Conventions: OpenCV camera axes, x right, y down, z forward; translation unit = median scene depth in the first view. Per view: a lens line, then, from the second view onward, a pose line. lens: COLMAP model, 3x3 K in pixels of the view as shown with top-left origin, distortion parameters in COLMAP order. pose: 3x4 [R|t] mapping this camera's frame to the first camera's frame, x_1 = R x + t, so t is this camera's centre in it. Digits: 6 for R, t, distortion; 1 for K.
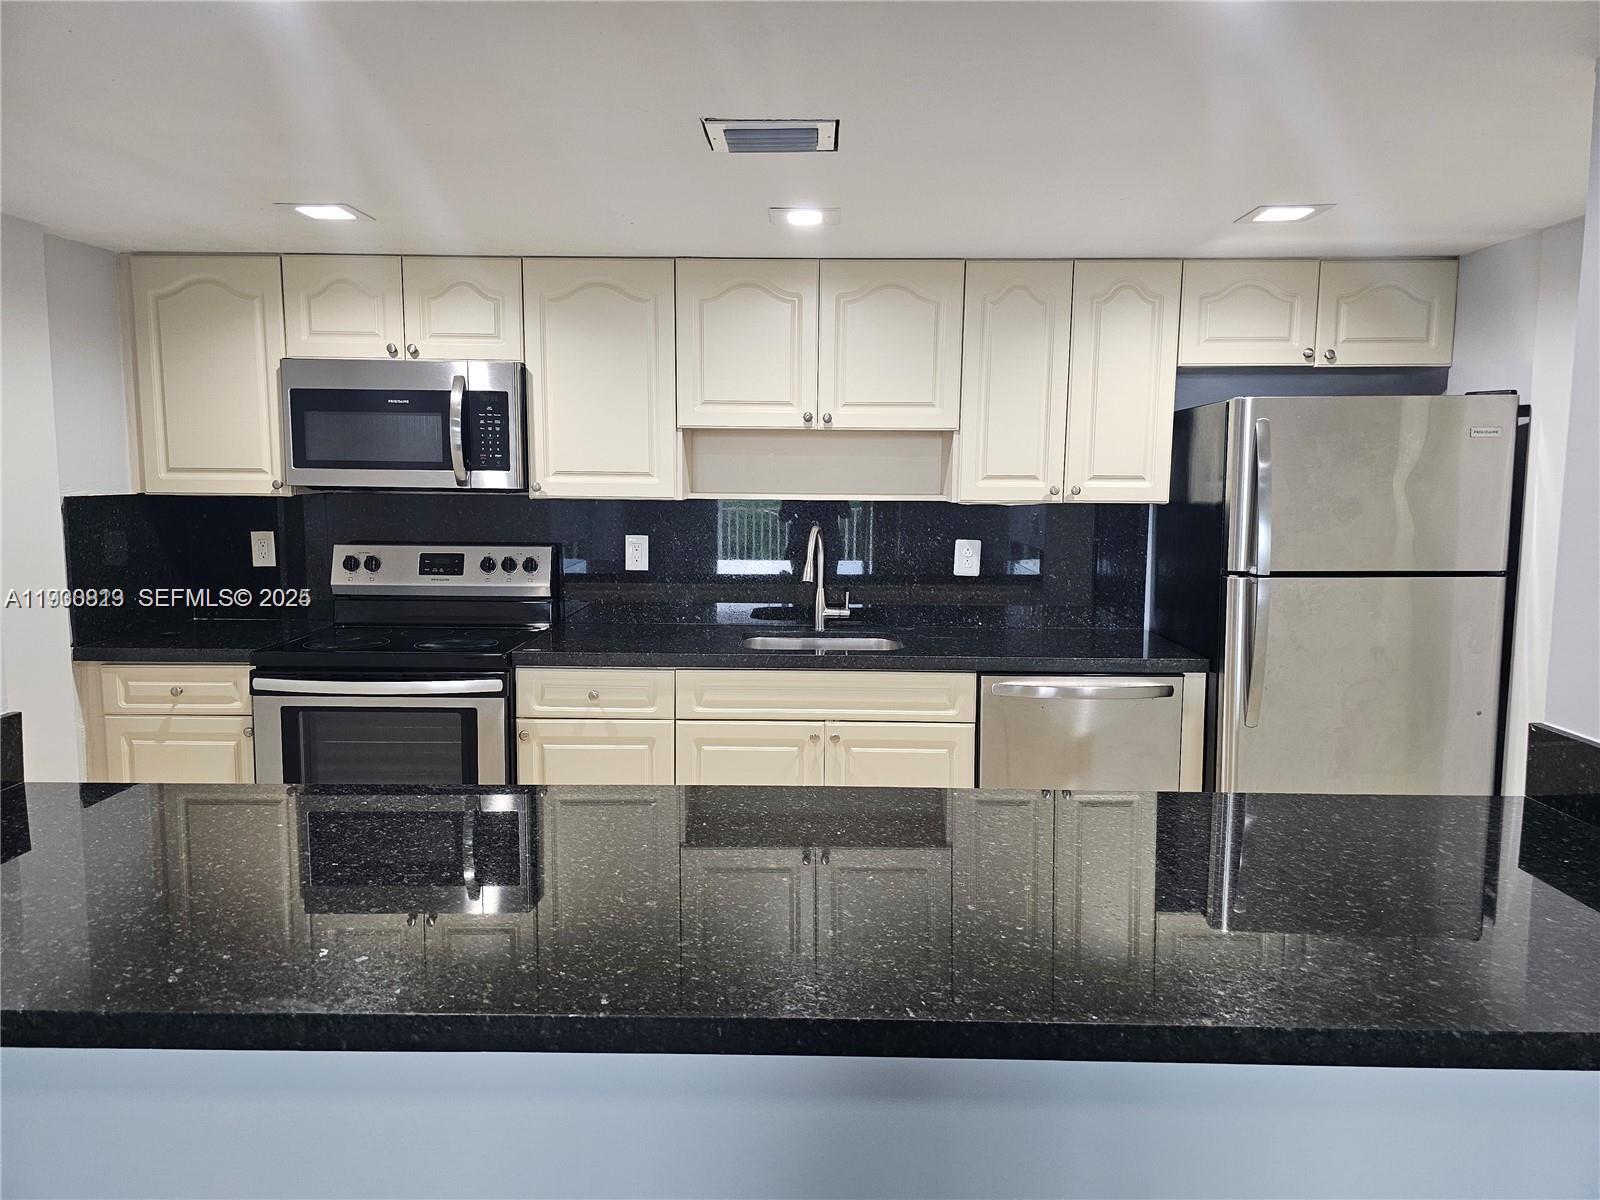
lens RADIAL K [[1082.6, 0, 800.0], [0, 1082.6, 600.0], [0, 0, 1]] dist [0.086113, -0.072815]
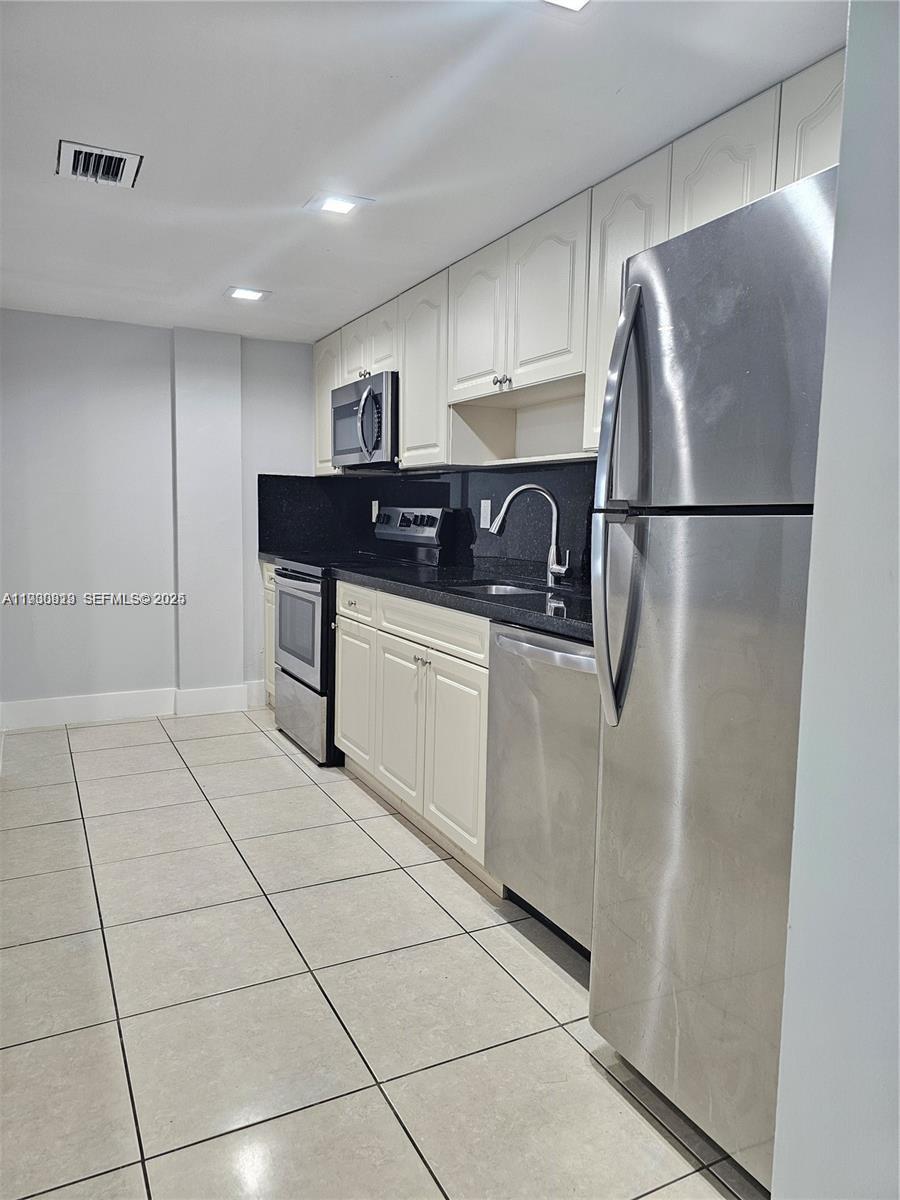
lens RADIAL K [[812.0, 0, 450.0], [0, 812.0, 600.0], [0, 0, 1]] dist [0.086113, -0.072815]
pose [[0.475174, 0.098071, -0.874410, 0.743279], [-0.126719, 0.991037, 0.042290, 0.023189], [0.870719, 0.090709, 0.483342, 0.583907]]
